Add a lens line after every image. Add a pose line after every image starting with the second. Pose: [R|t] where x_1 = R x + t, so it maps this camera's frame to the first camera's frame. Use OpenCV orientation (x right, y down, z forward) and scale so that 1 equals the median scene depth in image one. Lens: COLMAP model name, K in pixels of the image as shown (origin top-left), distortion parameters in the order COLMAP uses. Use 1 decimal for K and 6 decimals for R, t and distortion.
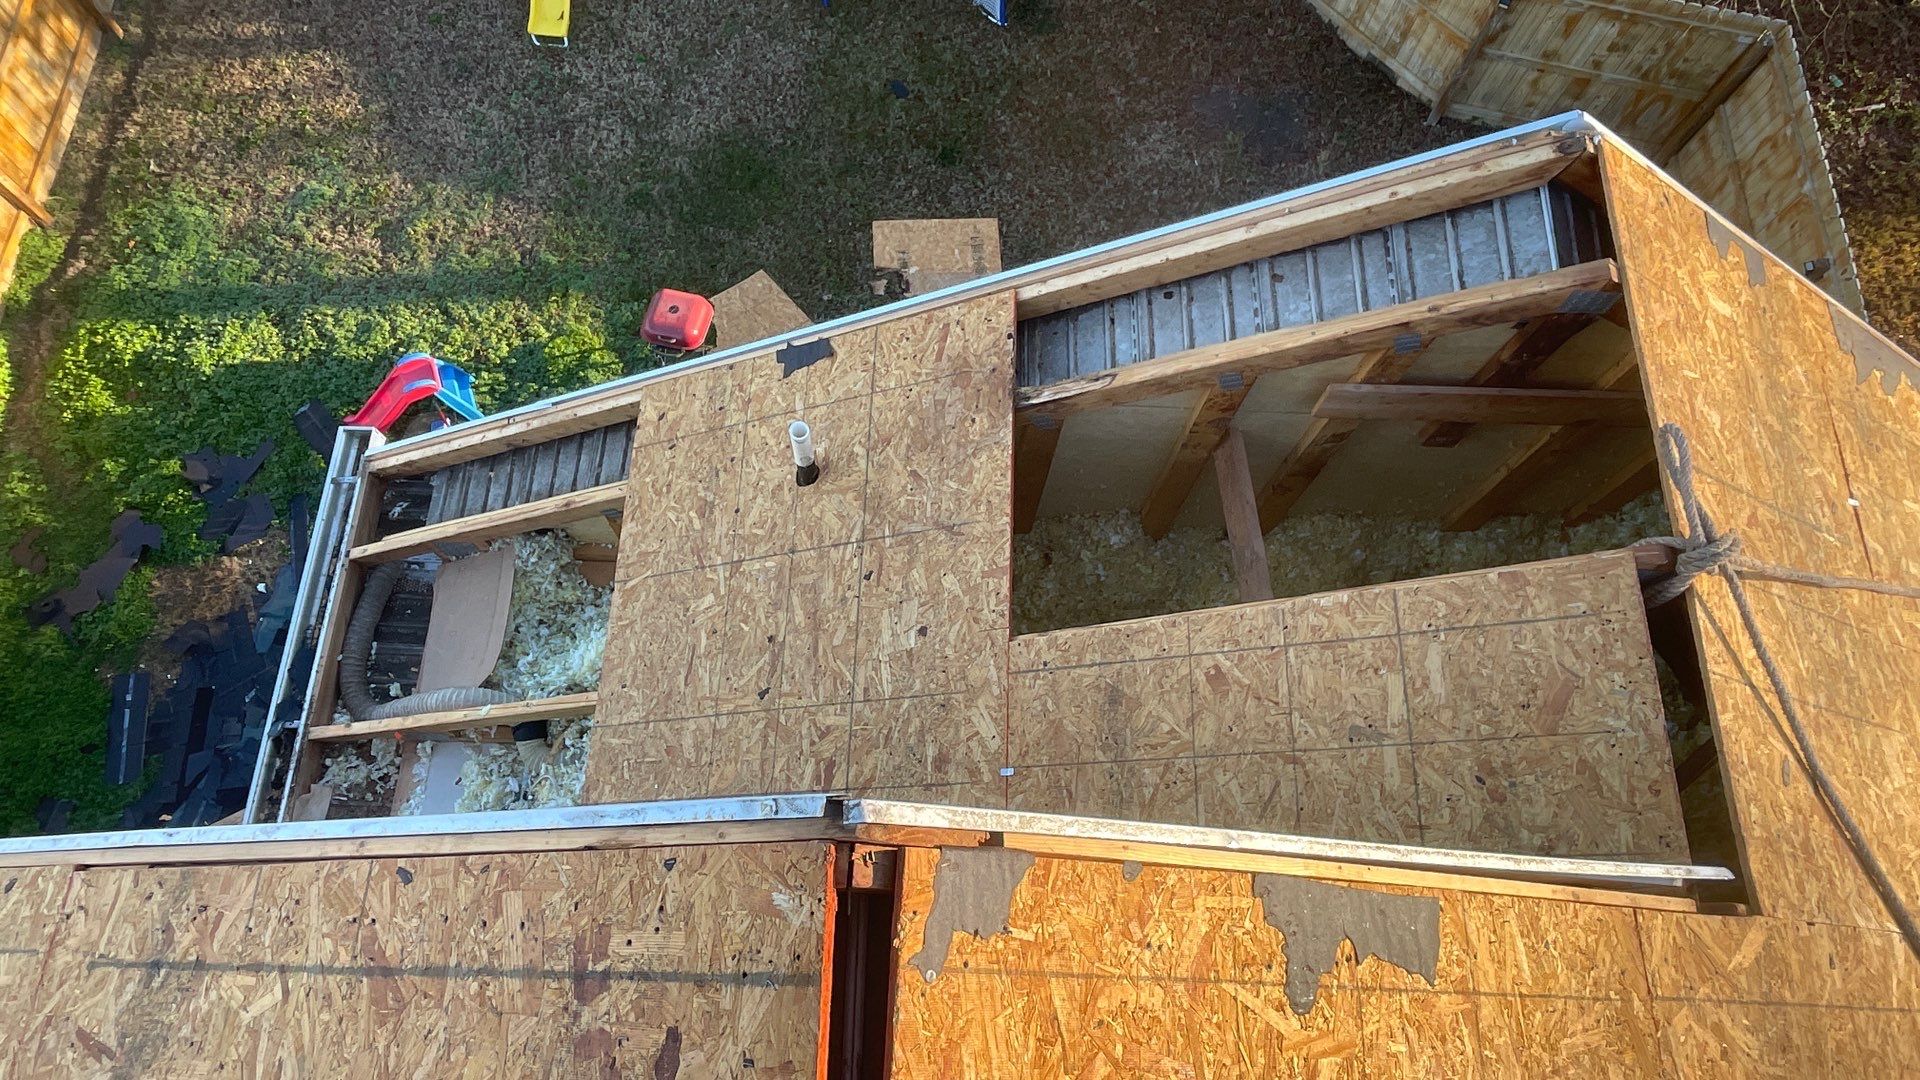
lens RADIAL K [[1150.5, 0, 957.8], [0, 1150.5, 545.6], [0, 0, 1]] dist [0.004559, -0.003263]
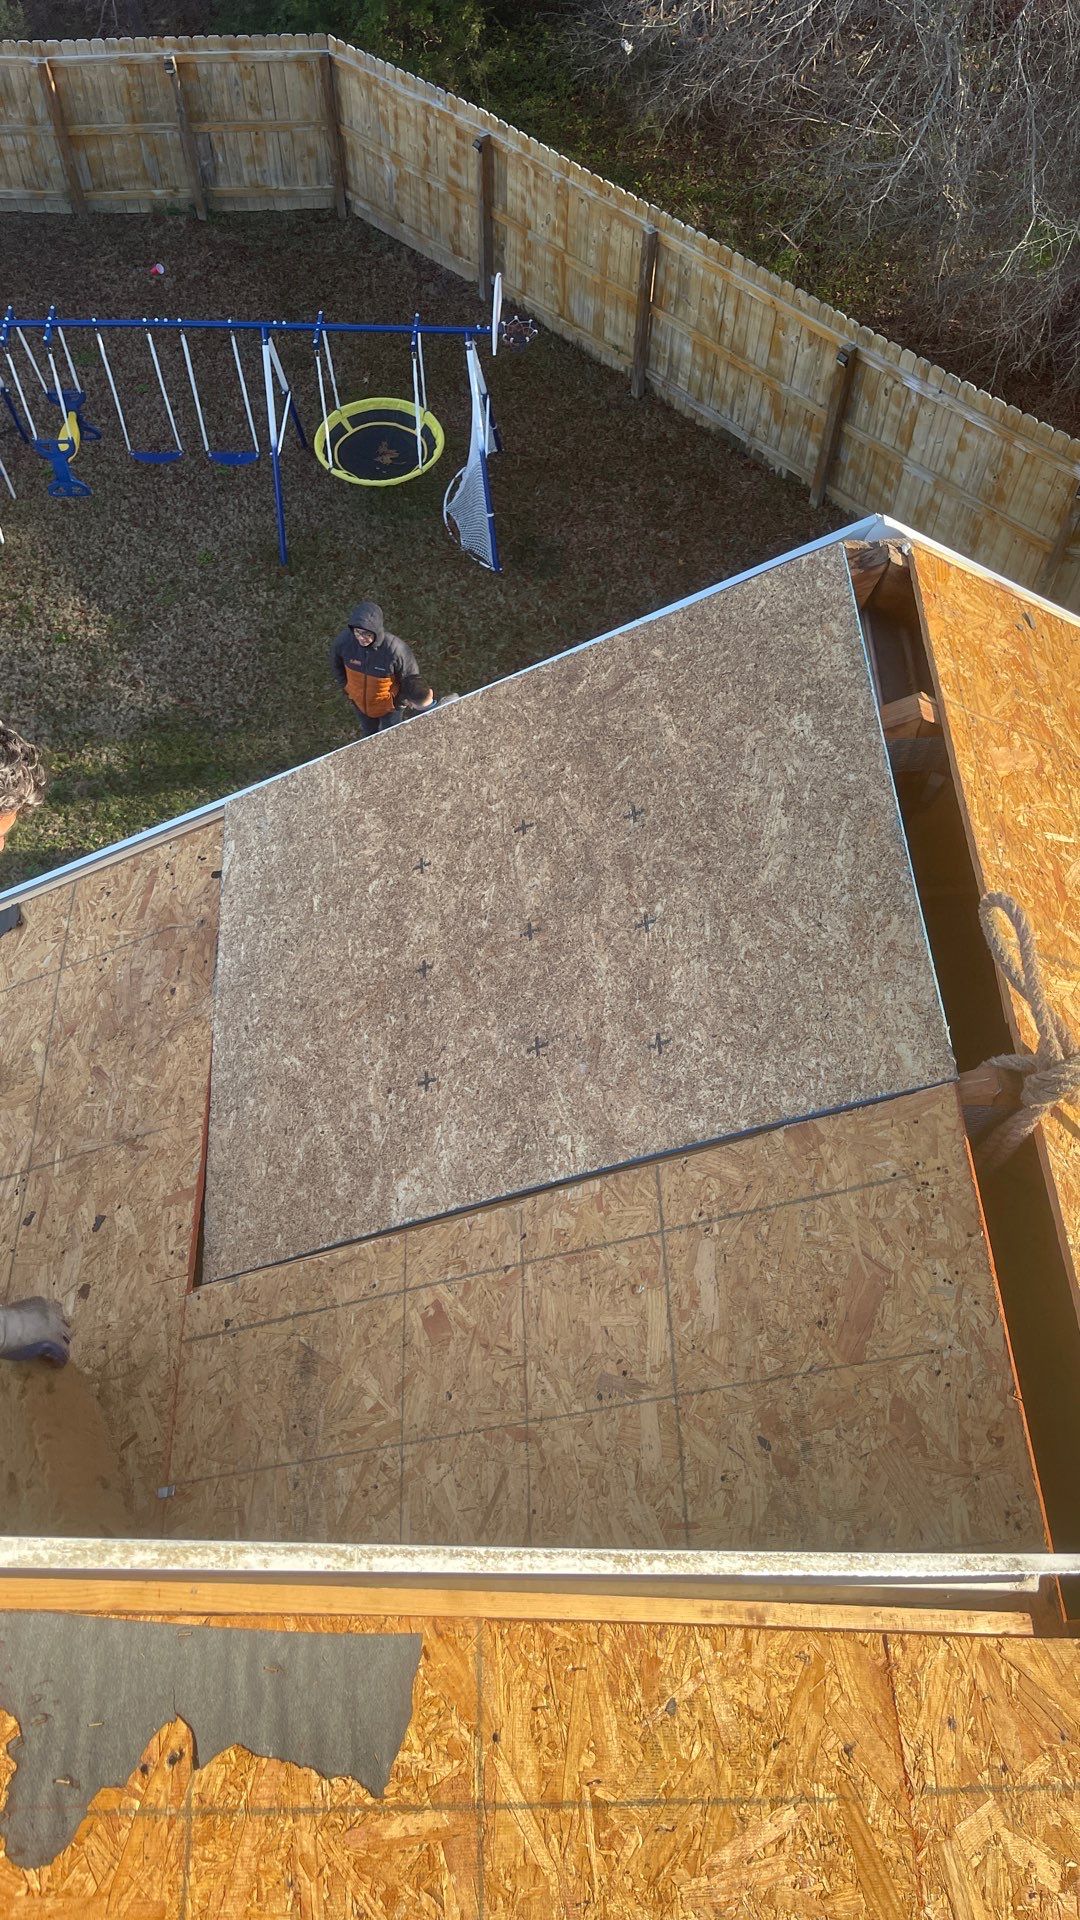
lens RADIAL K [[1444.3, 0, 543.6], [0, 1444.3, 951.4], [0, 0, 1]] dist [0.039848, -0.024372]
pose [[0.997331, -0.072942, 0.003311, 0.308716], [0.072345, 0.981005, -0.179989, 0.060771], [0.009881, 0.179748, 0.983663, 0.119261]]
